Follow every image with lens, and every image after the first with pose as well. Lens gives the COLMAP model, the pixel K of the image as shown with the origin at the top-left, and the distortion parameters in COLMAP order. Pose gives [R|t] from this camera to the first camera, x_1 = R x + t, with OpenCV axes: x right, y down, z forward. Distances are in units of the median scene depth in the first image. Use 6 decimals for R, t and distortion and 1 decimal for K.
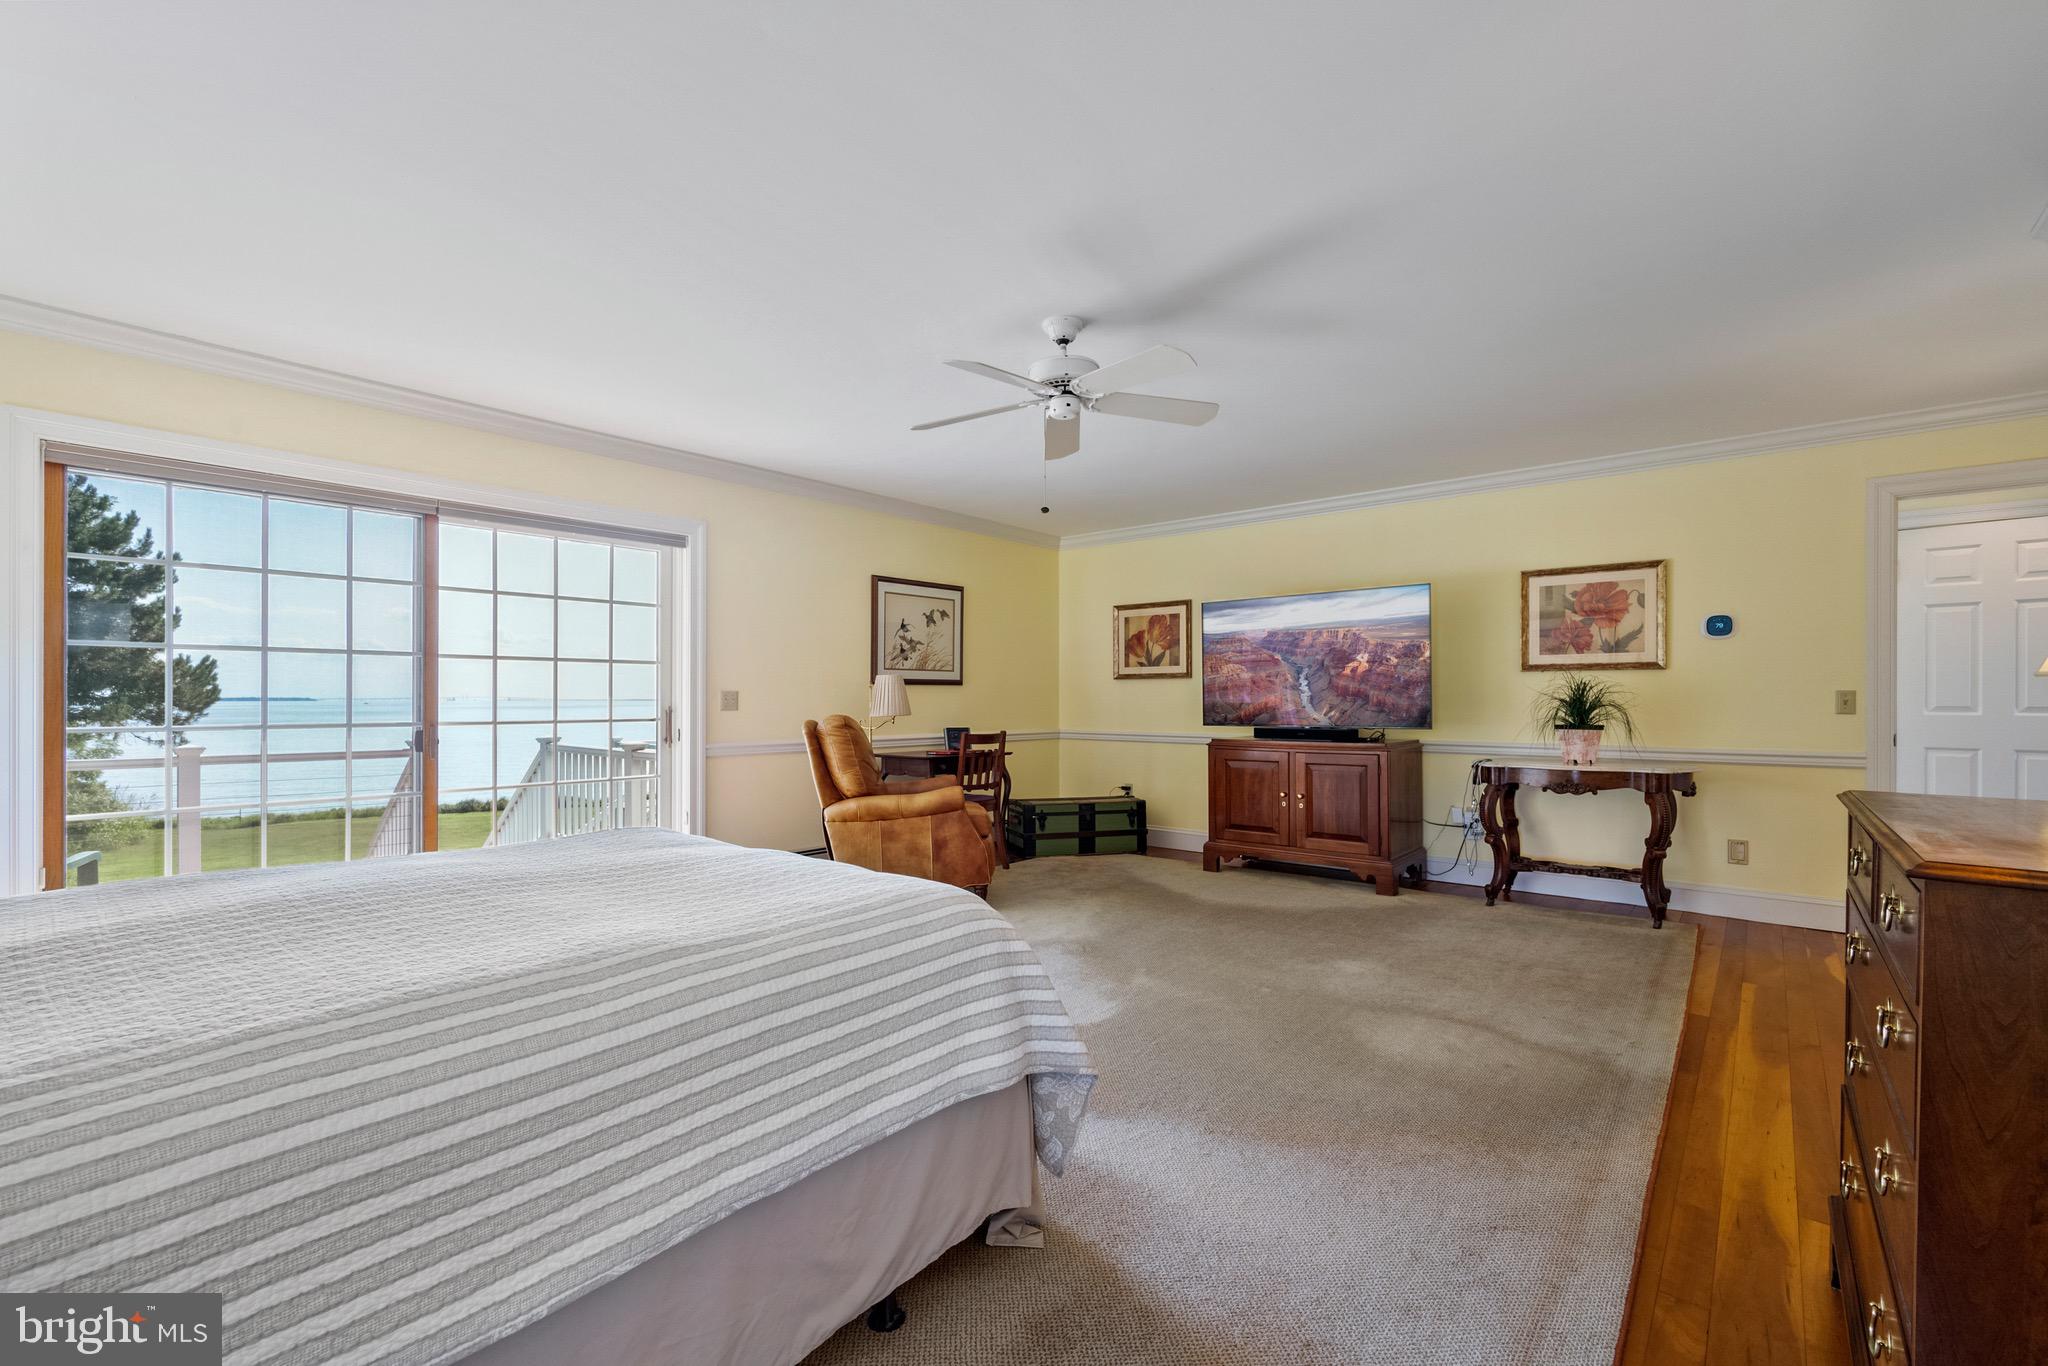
lens RADIAL K [[894.6, 0, 1030.1], [0, 894.6, 693.6], [0, 0, 1]] dist [0.002426, -0.000127]
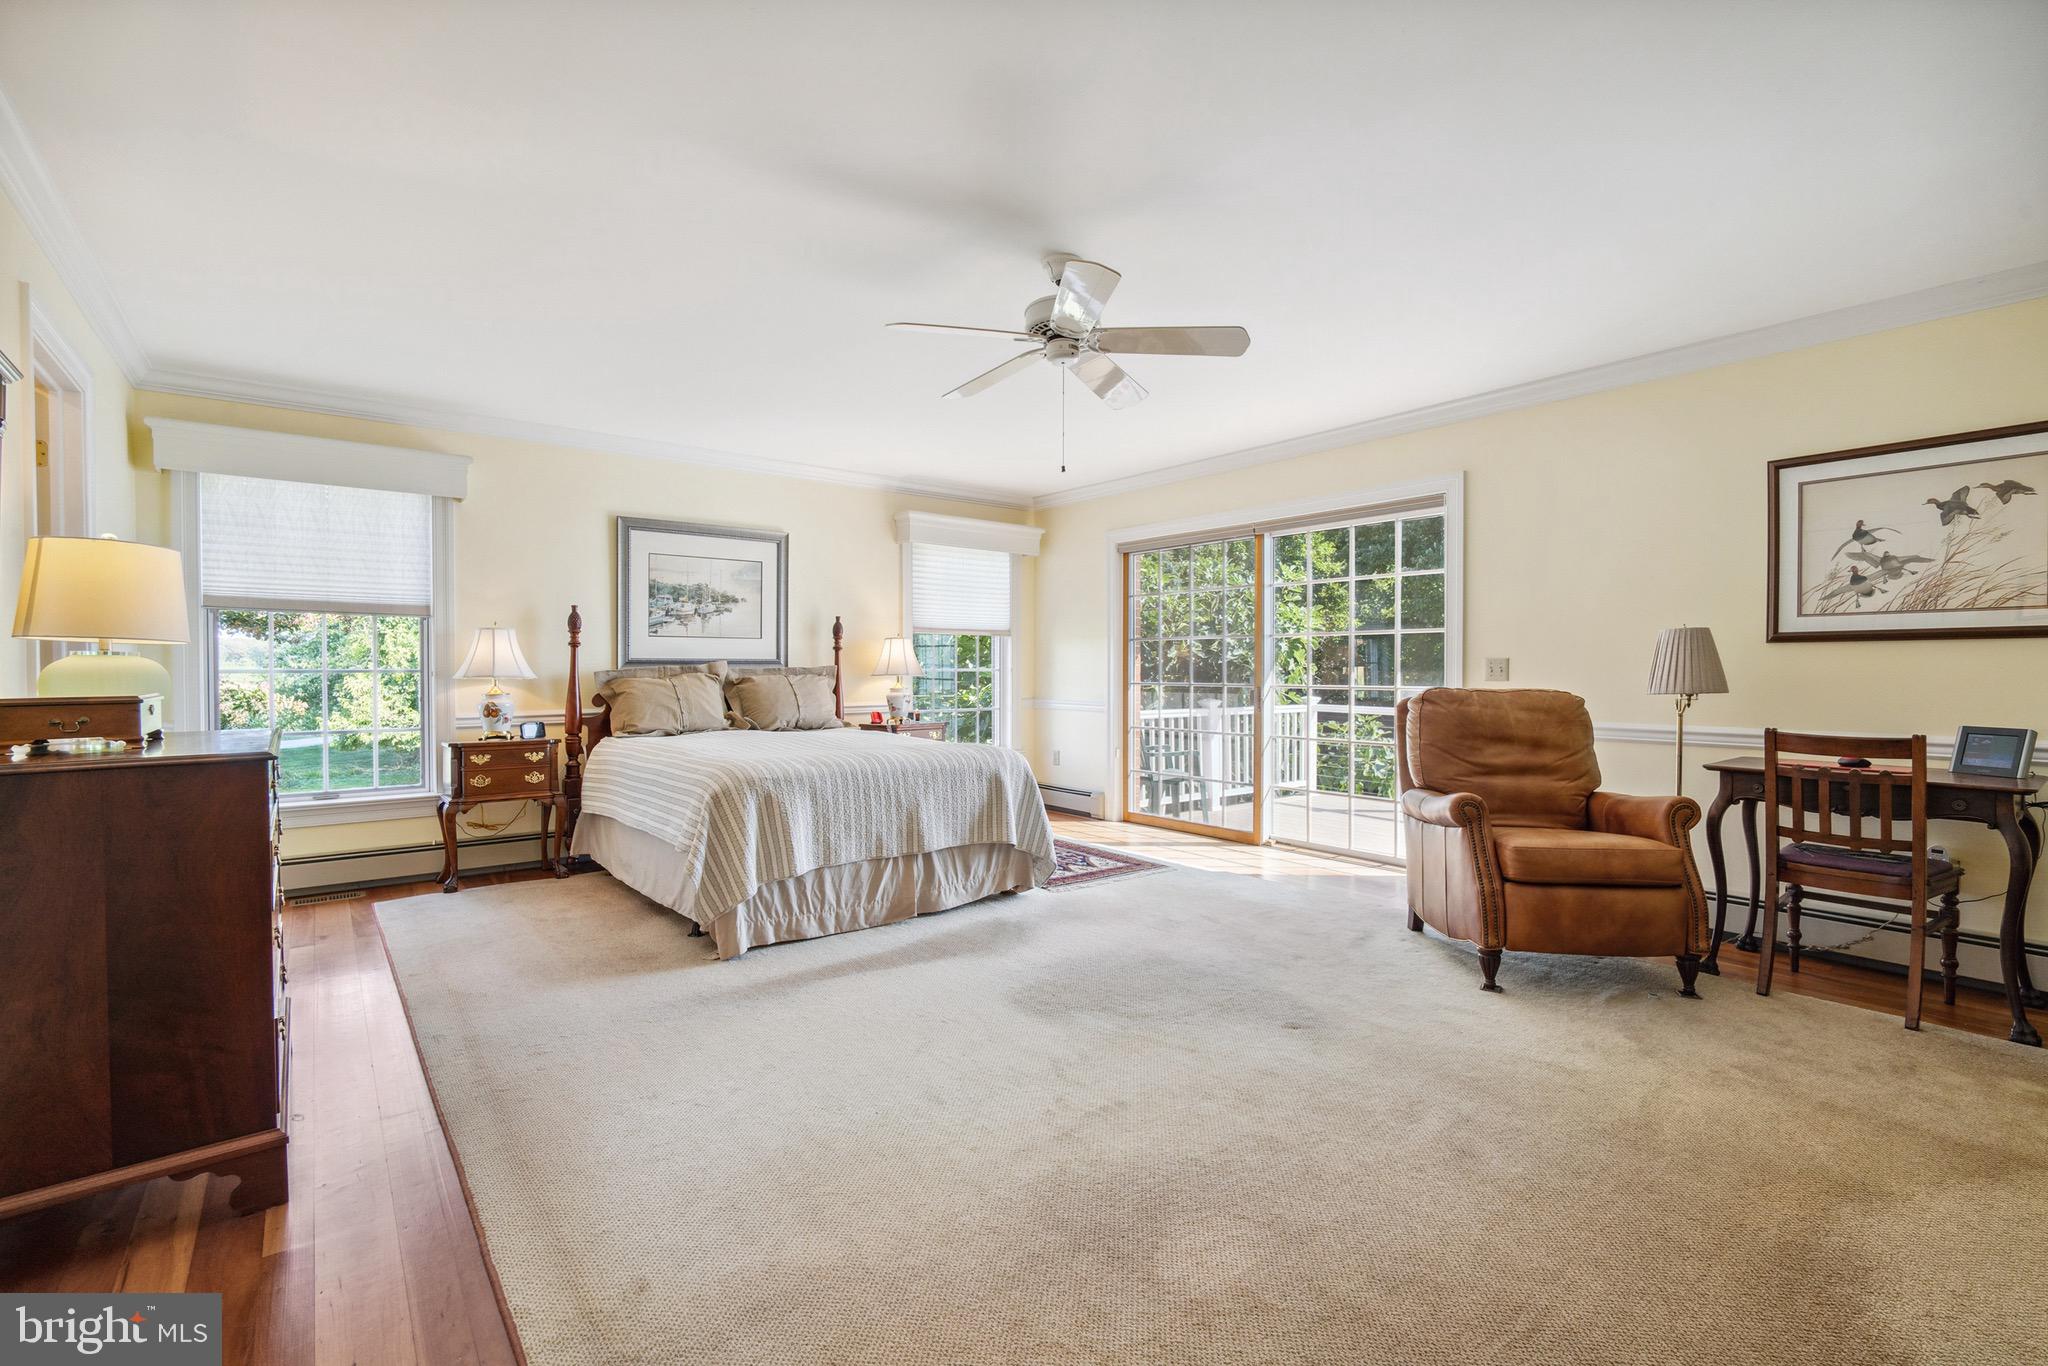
lens RADIAL K [[894.6, 0, 1022.5], [0, 894.6, 681.7], [0, 0, 1]] dist [0.002426, -0.000127]
pose [[-0.212507, 0.019460, -0.976966, 0.508952], [0.009804, 0.999794, 0.017782, 0.000443], [0.977110, -0.005800, -0.212654, 0.613811]]
